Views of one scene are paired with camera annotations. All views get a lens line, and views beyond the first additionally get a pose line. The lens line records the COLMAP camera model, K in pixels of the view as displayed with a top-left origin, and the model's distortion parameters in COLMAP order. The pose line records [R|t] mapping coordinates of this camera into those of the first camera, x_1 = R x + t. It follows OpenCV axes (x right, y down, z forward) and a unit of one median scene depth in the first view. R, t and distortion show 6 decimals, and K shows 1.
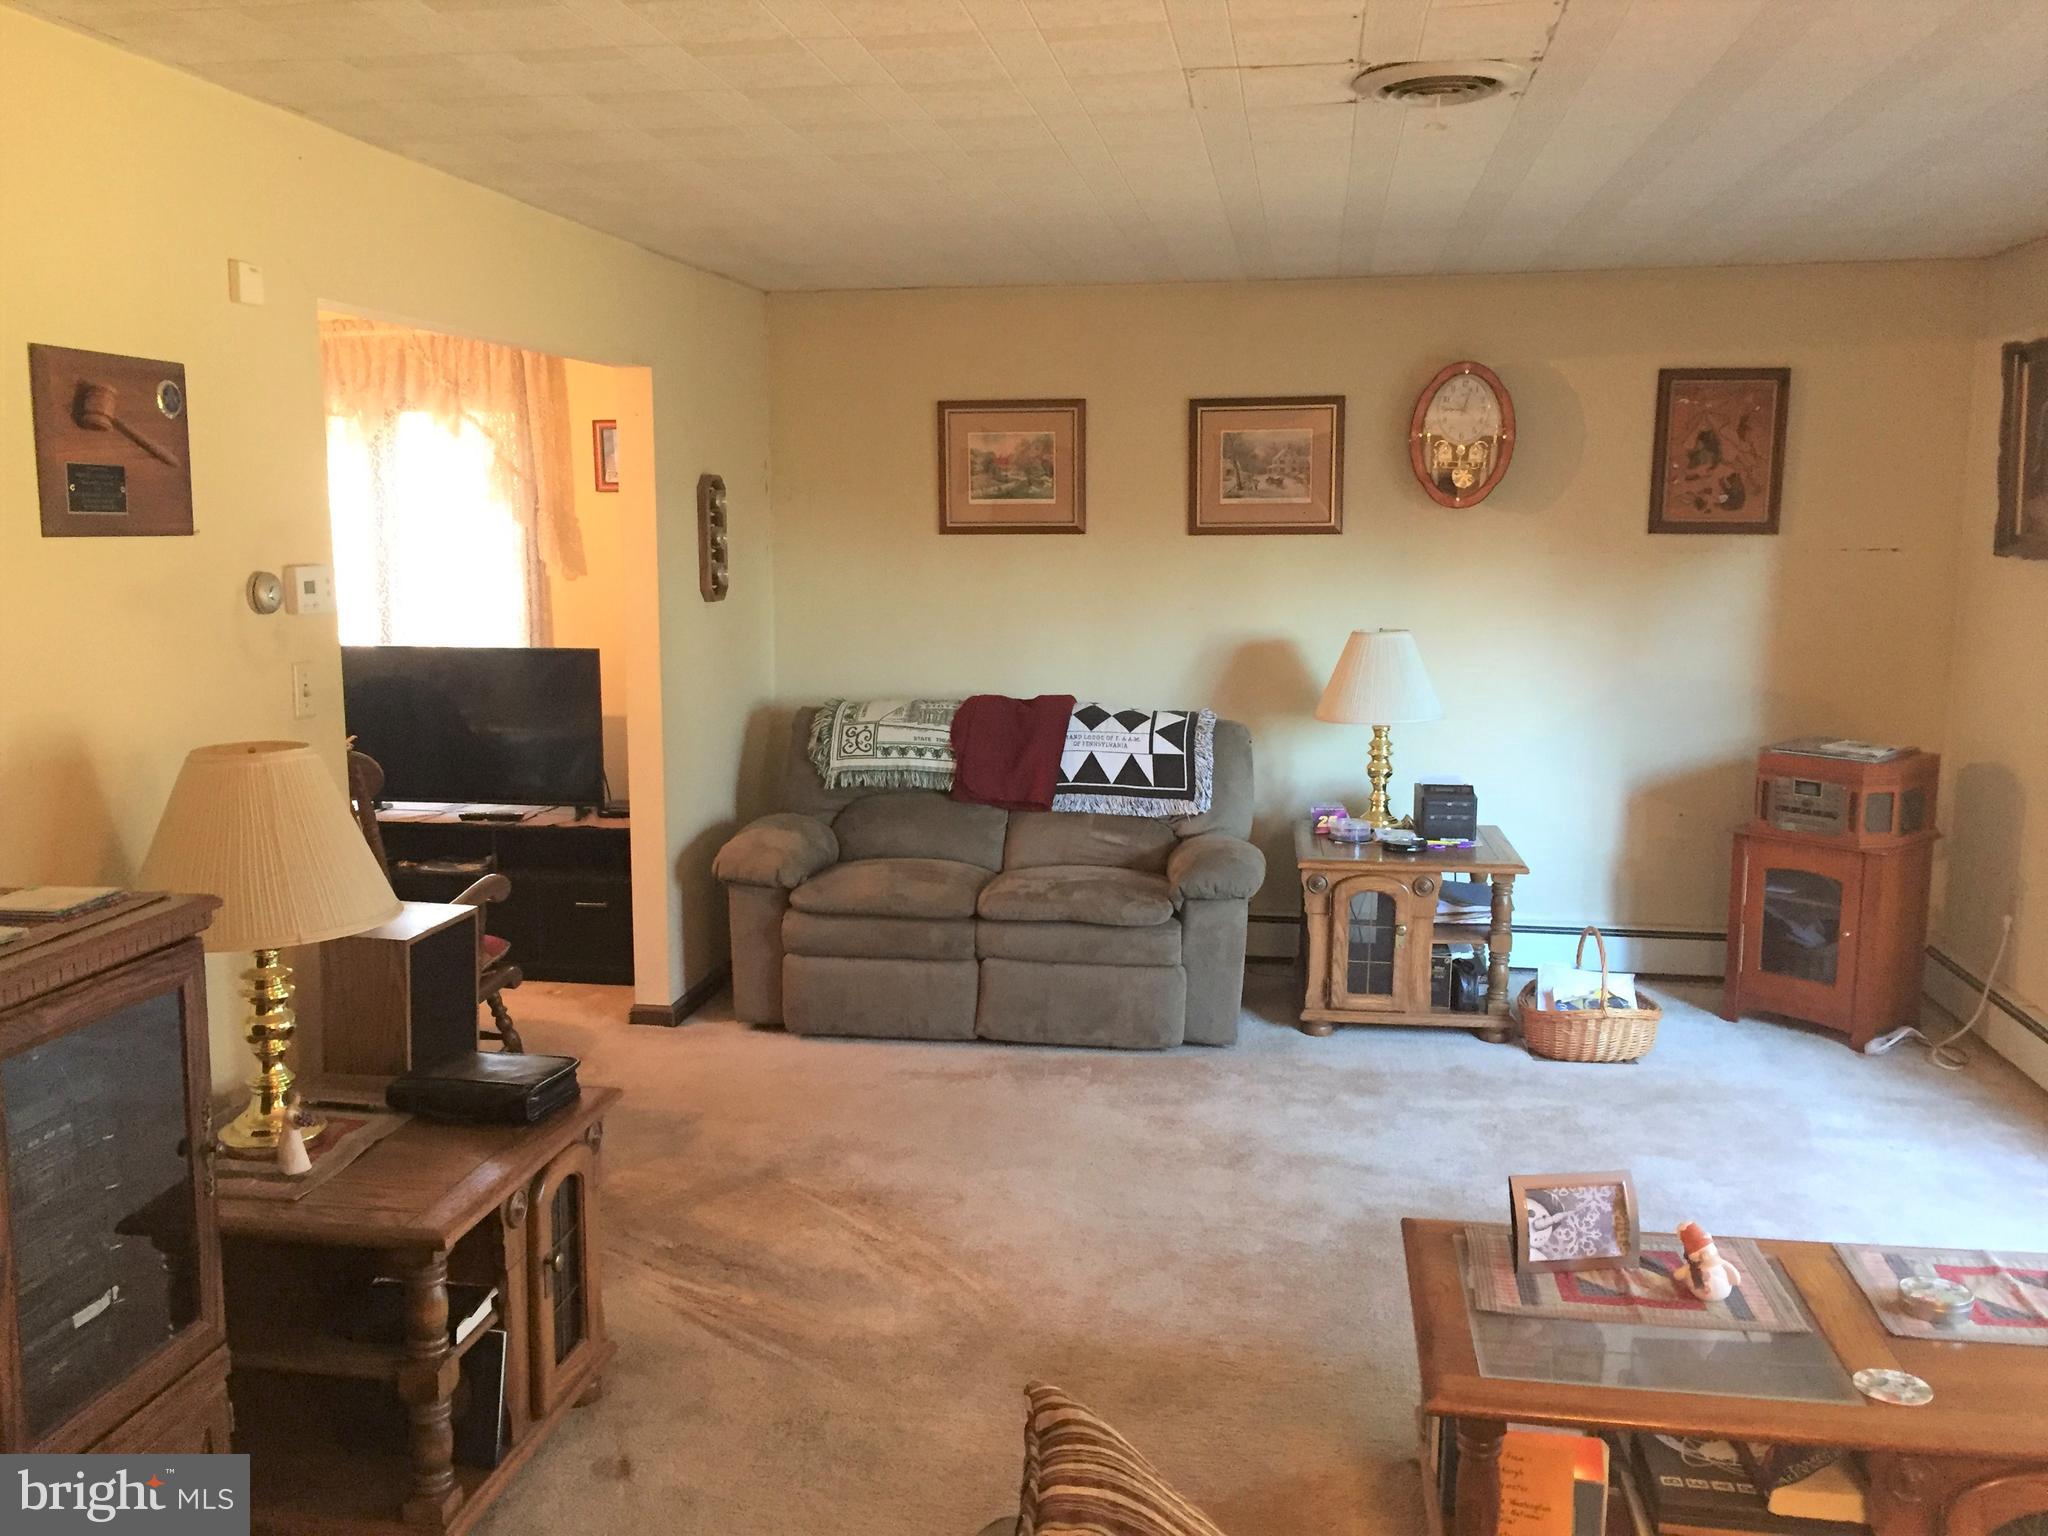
lens RADIAL K [[1765.1, 0, 1024.0], [0, 1765.1, 768.0], [0, 0, 1]] dist [0.078431, -0.098159]
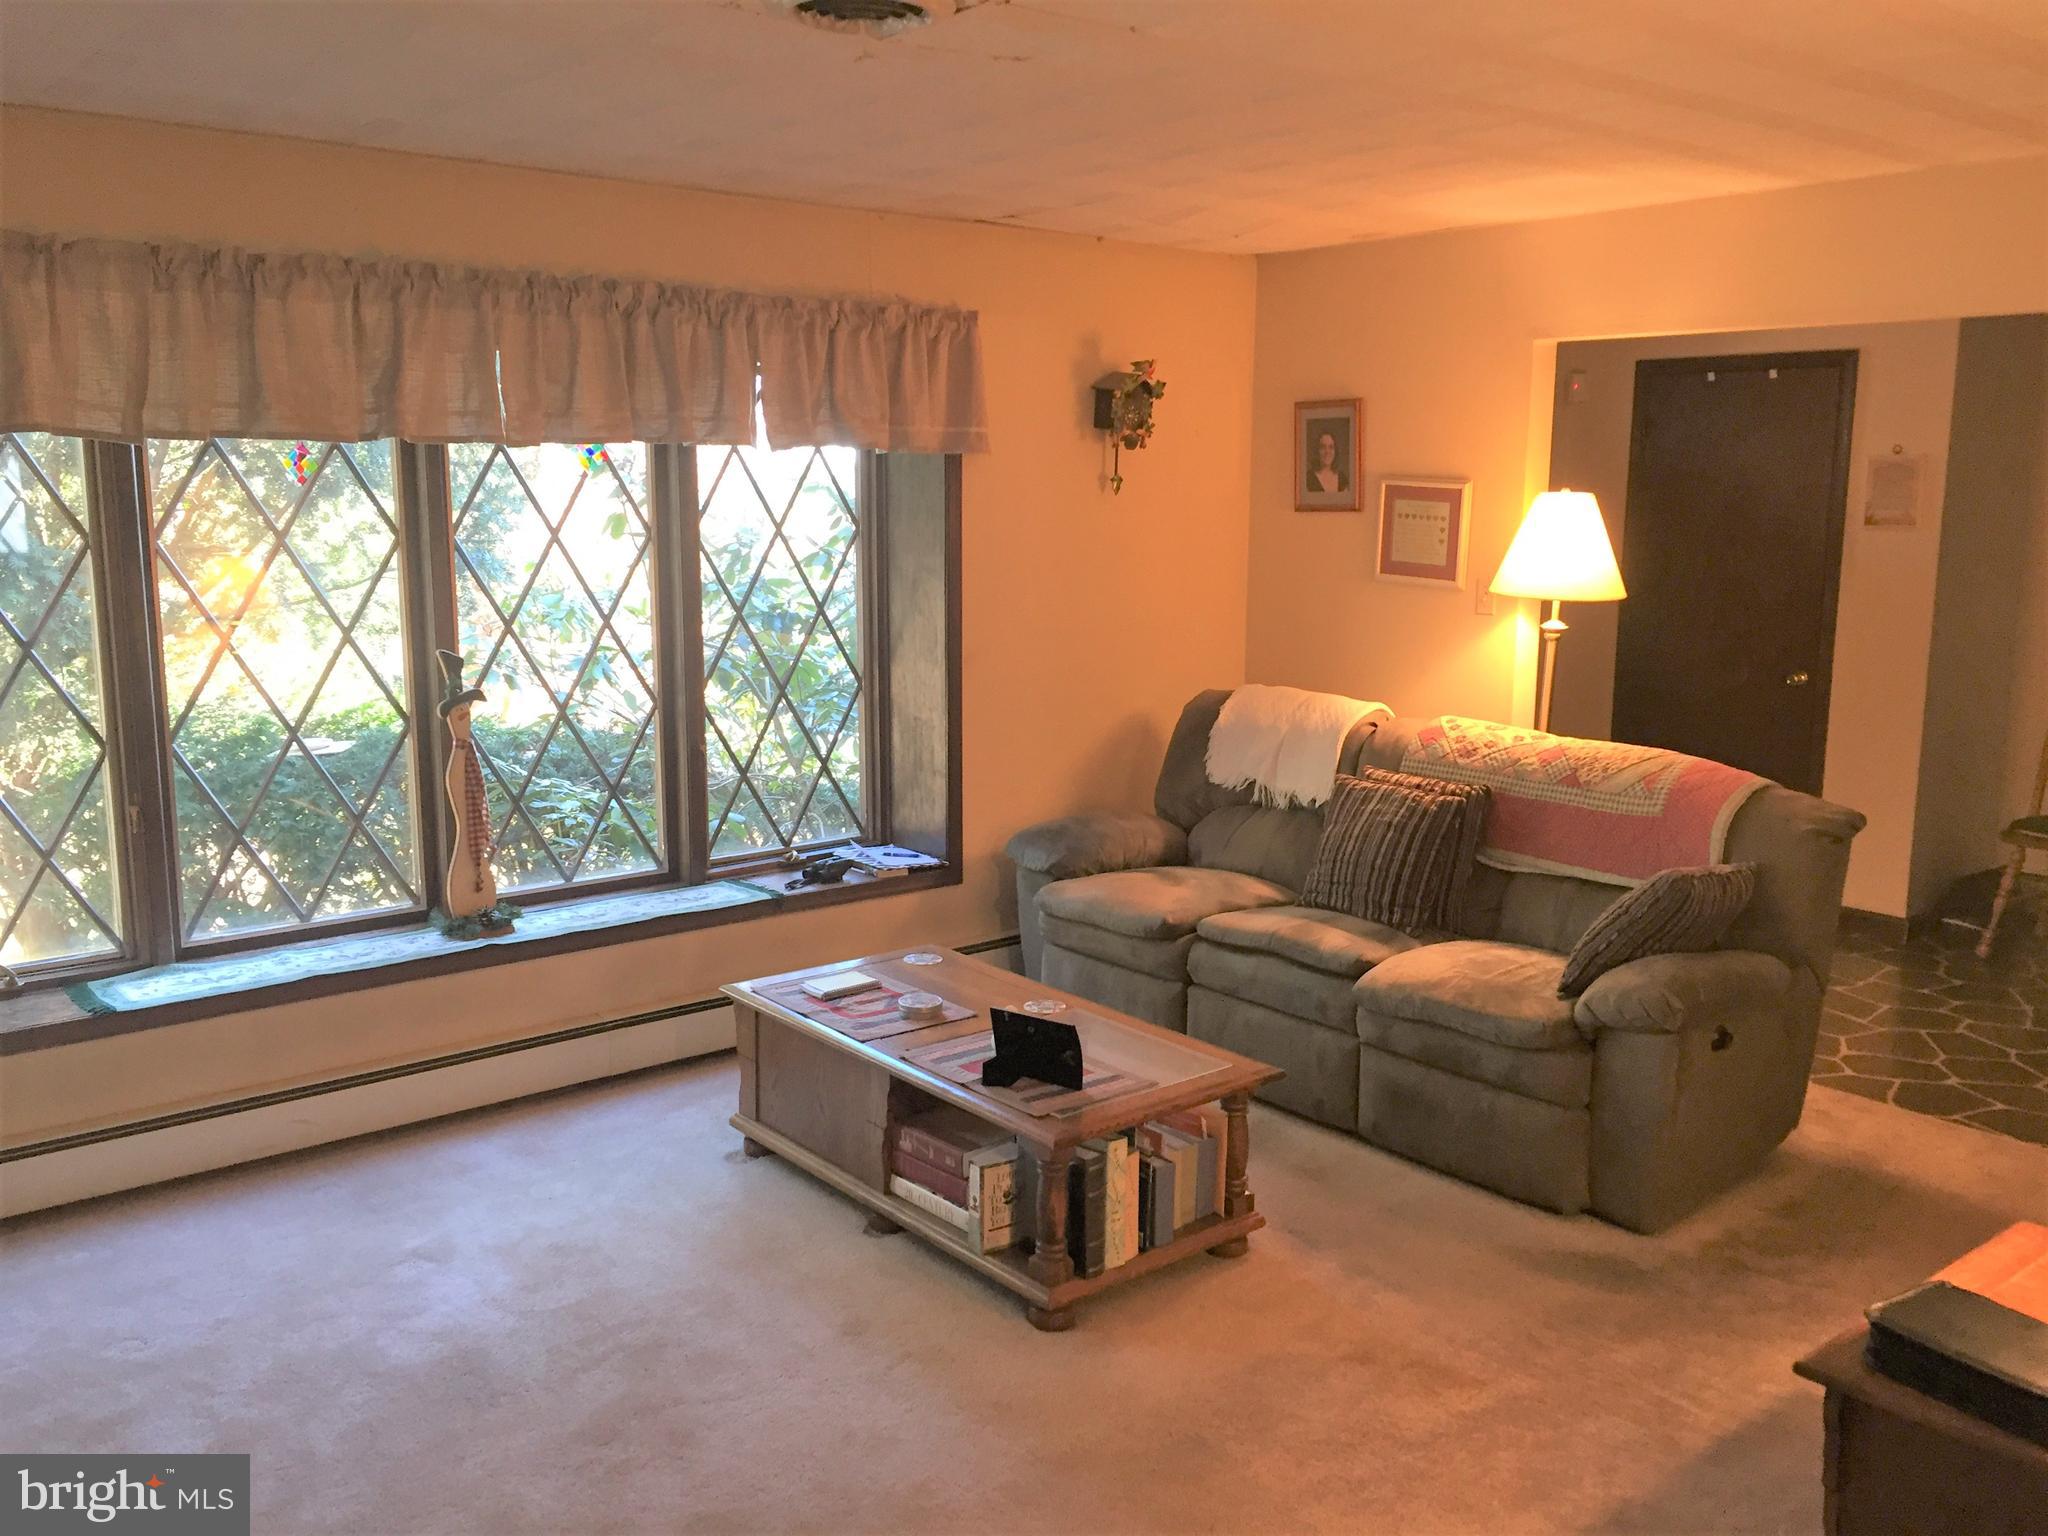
lens RADIAL K [[1765.1, 0, 1024.0], [0, 1765.1, 768.0], [0, 0, 1]] dist [0.078431, -0.098159]
pose [[-0.745531, -0.109983, 0.657334, -0.266502], [0.096843, 0.957945, 0.270117, -0.150923], [-0.659398, 0.265038, -0.703526, 0.995134]]
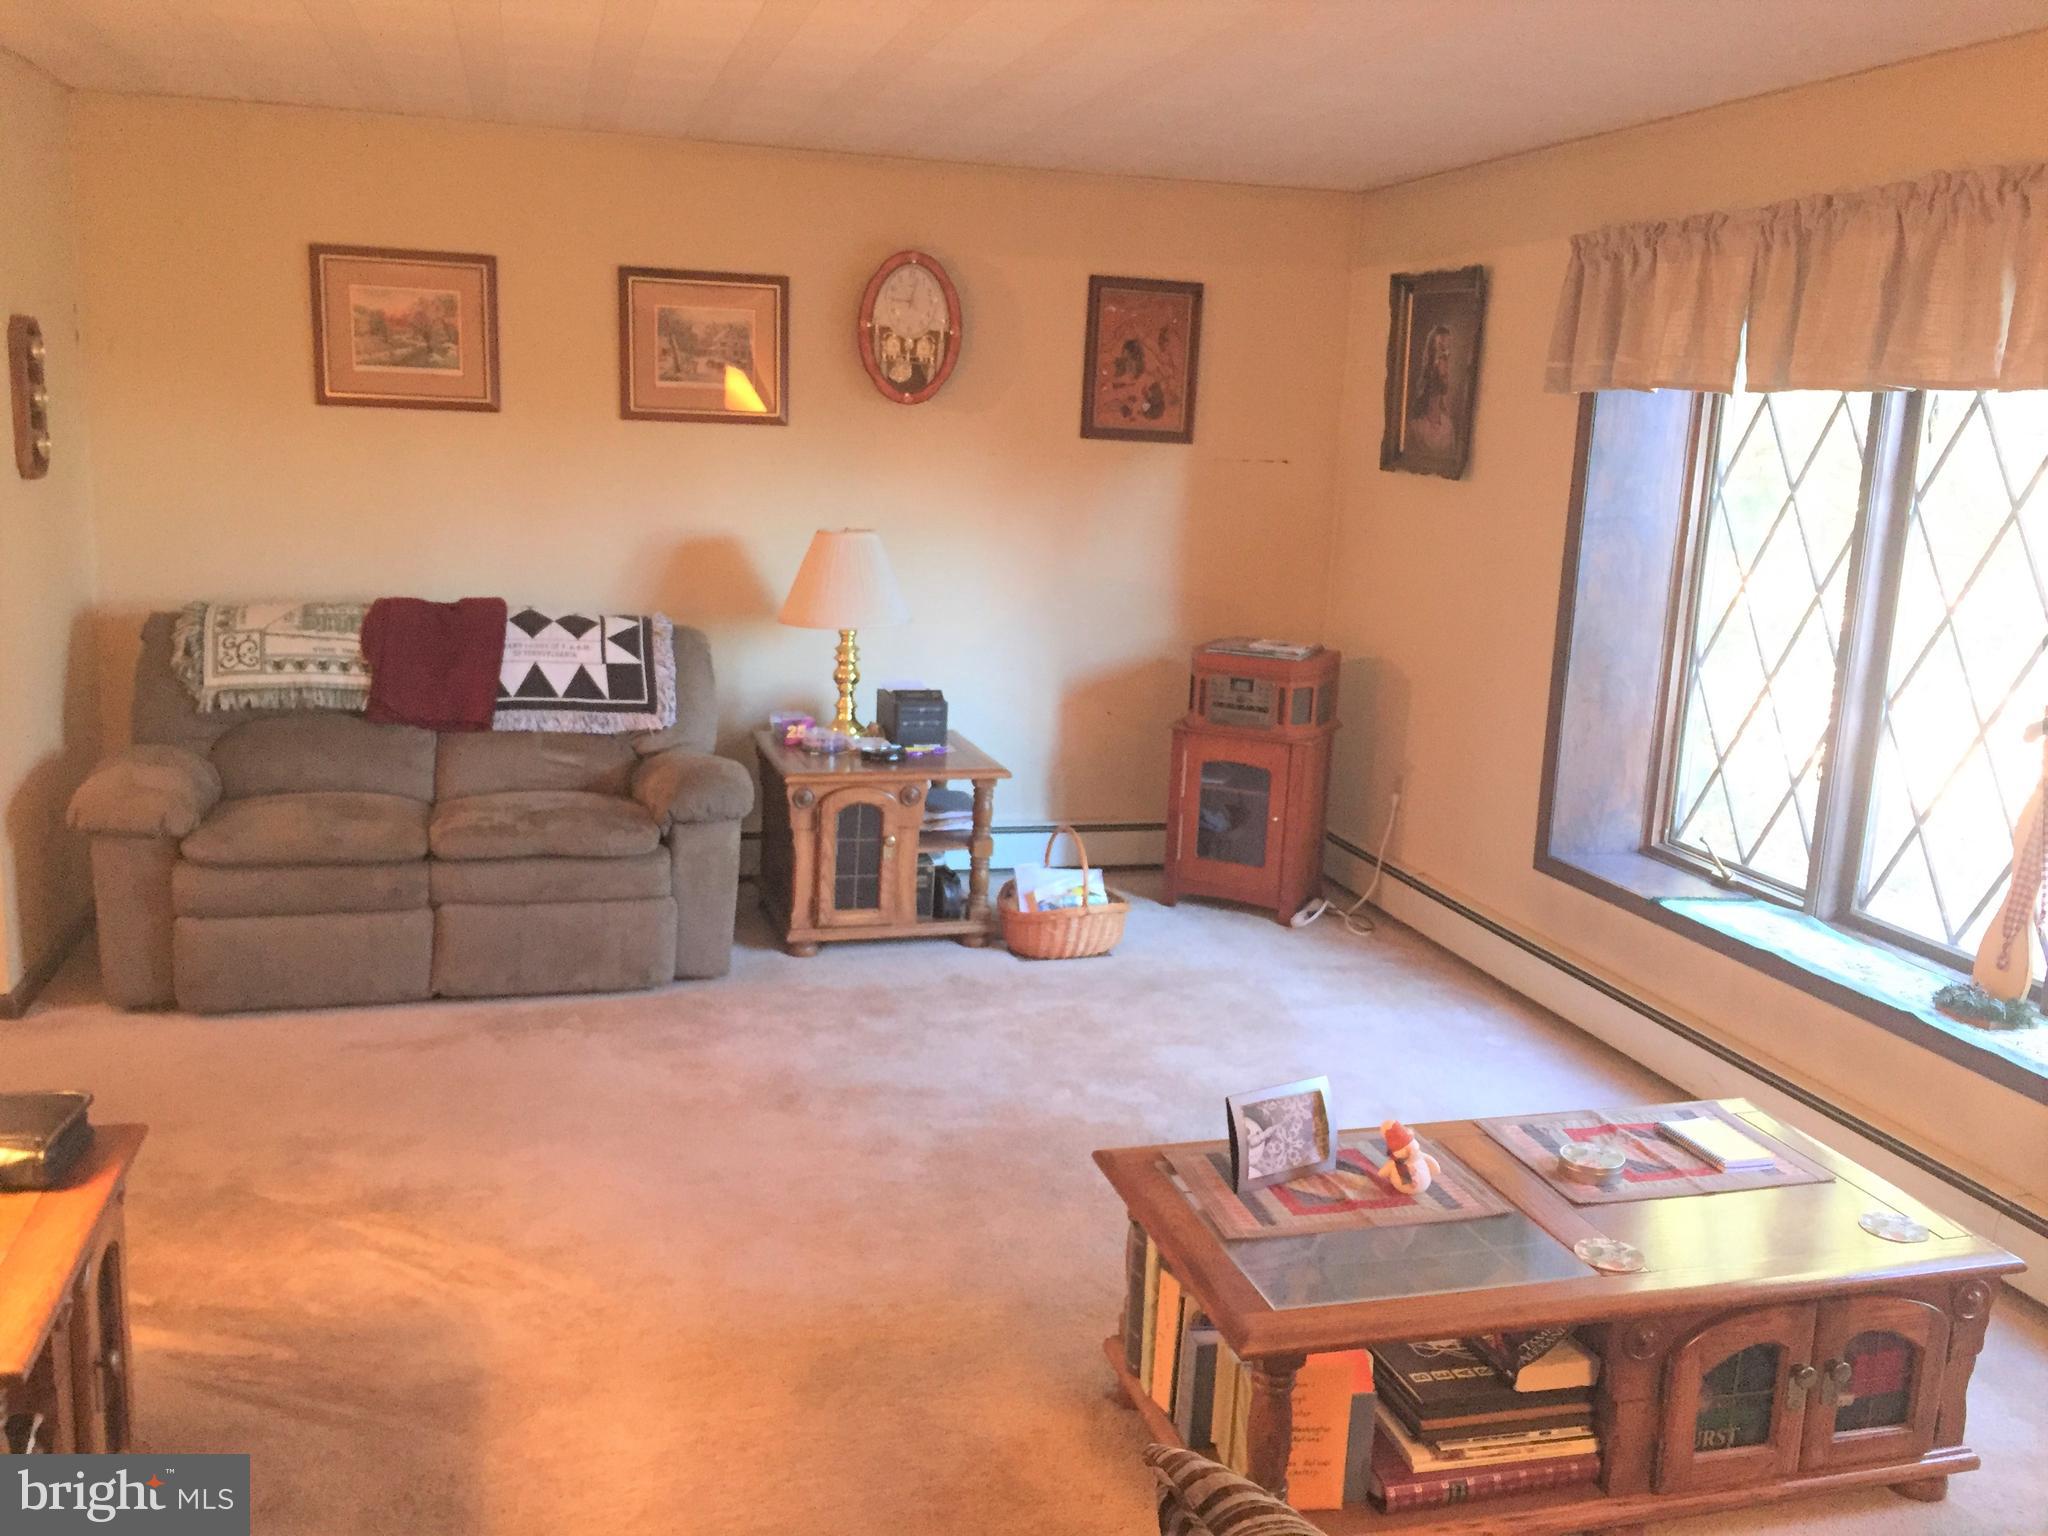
lens RADIAL K [[1765.1, 0, 1024.0], [0, 1765.1, 768.0], [0, 0, 1]] dist [0.078431, -0.098159]
pose [[0.906800, -0.043320, 0.419329, -0.123630], [0.018826, 0.997875, 0.062377, -0.007629], [-0.421141, -0.048669, 0.905689, 0.093450]]
